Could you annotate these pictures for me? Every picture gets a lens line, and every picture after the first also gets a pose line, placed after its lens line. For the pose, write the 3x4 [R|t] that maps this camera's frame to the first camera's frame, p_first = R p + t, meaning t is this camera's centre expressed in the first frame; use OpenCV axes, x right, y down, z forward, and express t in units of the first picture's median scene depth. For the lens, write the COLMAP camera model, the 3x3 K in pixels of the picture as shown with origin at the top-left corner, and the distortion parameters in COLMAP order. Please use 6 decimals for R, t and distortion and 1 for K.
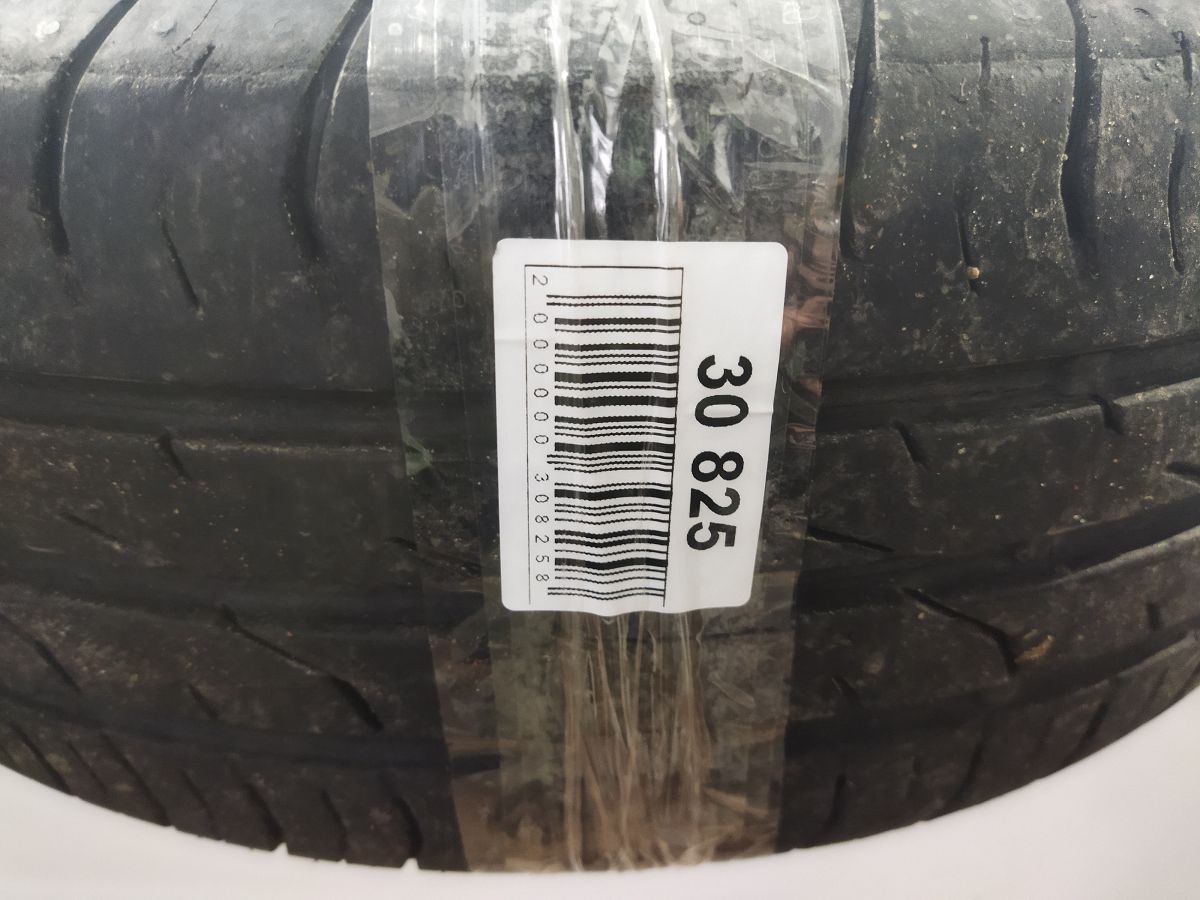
lens RADIAL K [[957.7, 0, 607.1], [0, 957.7, 447.4], [0, 0, 1]] dist [0.084570, -0.225596]
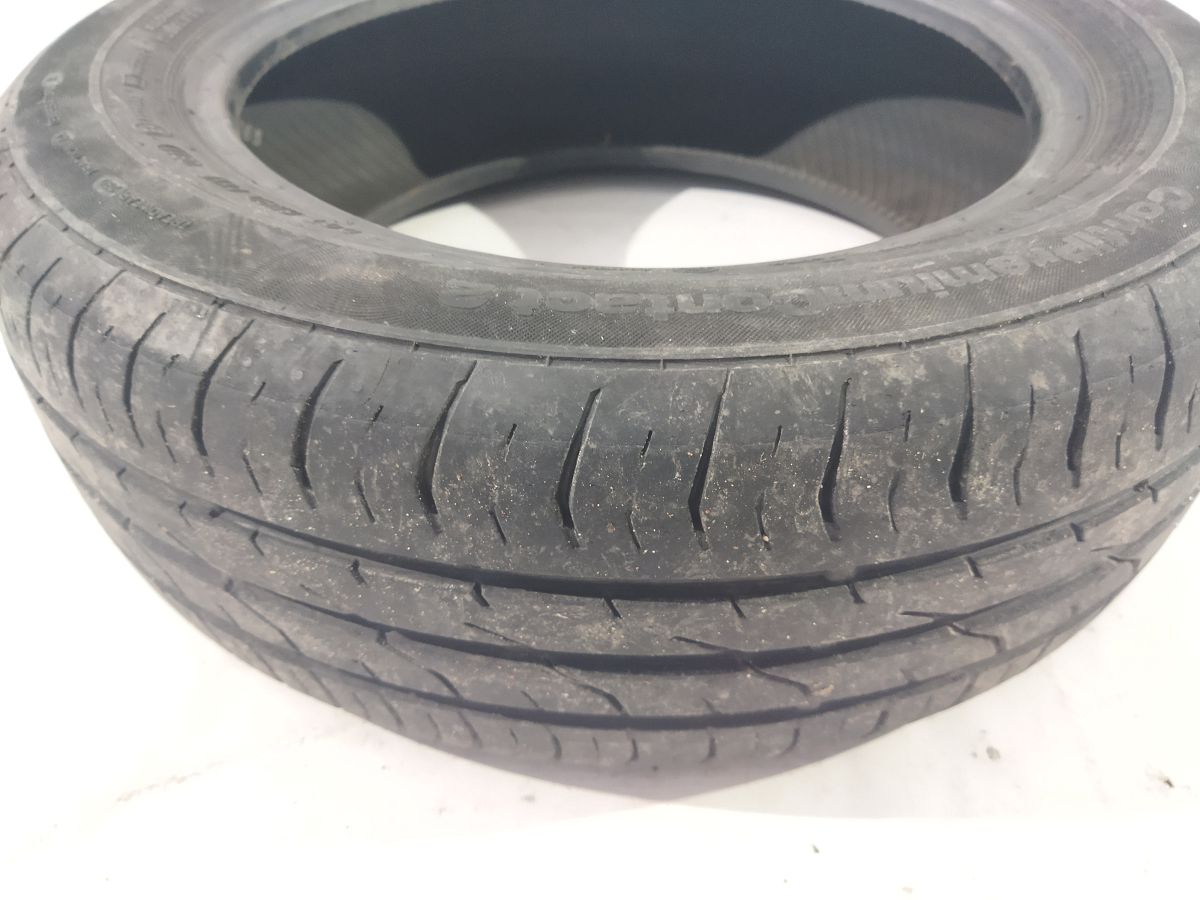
lens RADIAL K [[920.7, 0, 600.0], [0, 920.7, 450.0], [0, 0, 1]] dist [0.093953, -0.192276]
pose [[0.991011, 0.088490, -0.100336, 0.205802], [-0.064512, 0.973125, 0.221058, -0.680678], [0.117201, -0.212598, 0.970086, -0.721003]]
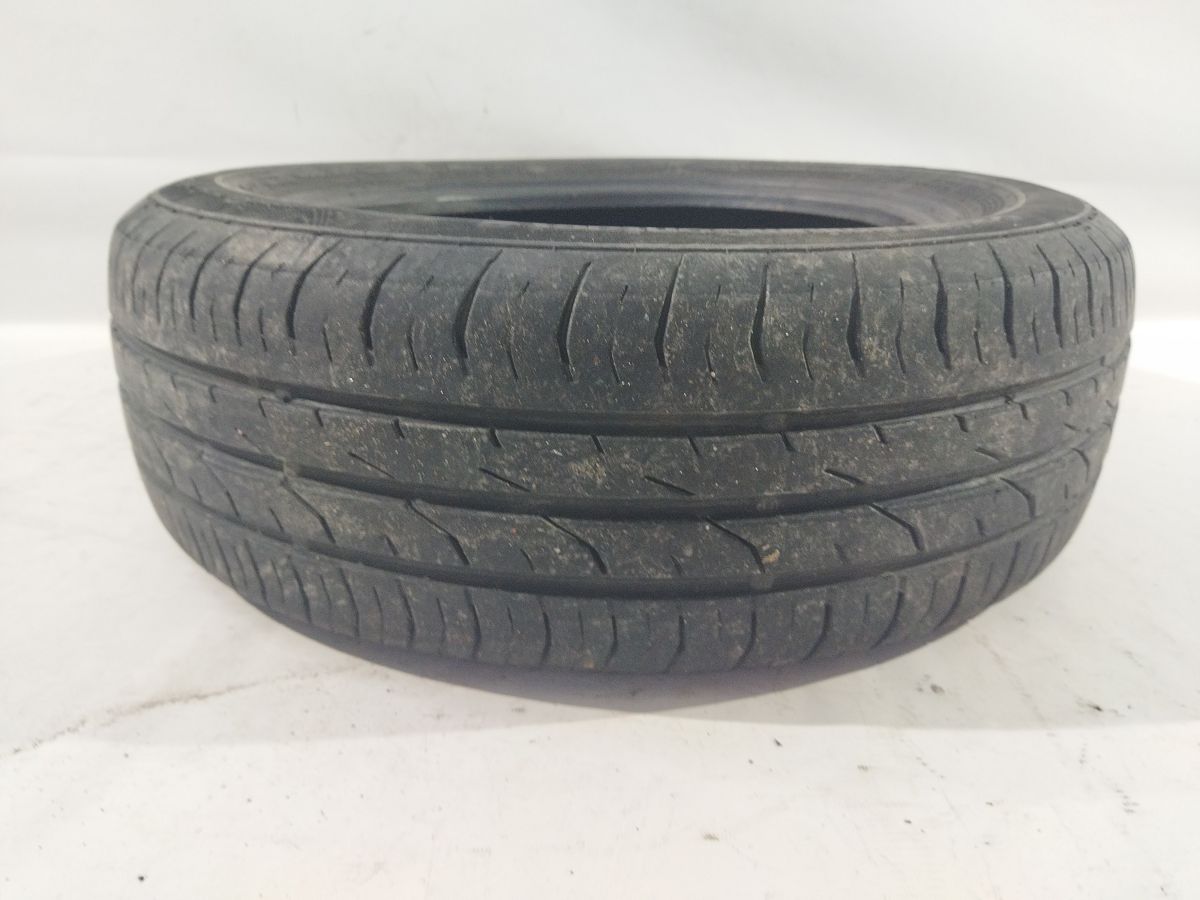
lens RADIAL K [[920.7, 0, 600.0], [0, 920.7, 450.0], [0, 0, 1]] dist [0.093953, -0.192276]
pose [[0.990827, 0.065492, -0.118206, 0.355919], [-0.082178, 0.986404, -0.142315, 0.358506], [0.107278, 0.150724, 0.982738, -1.292056]]
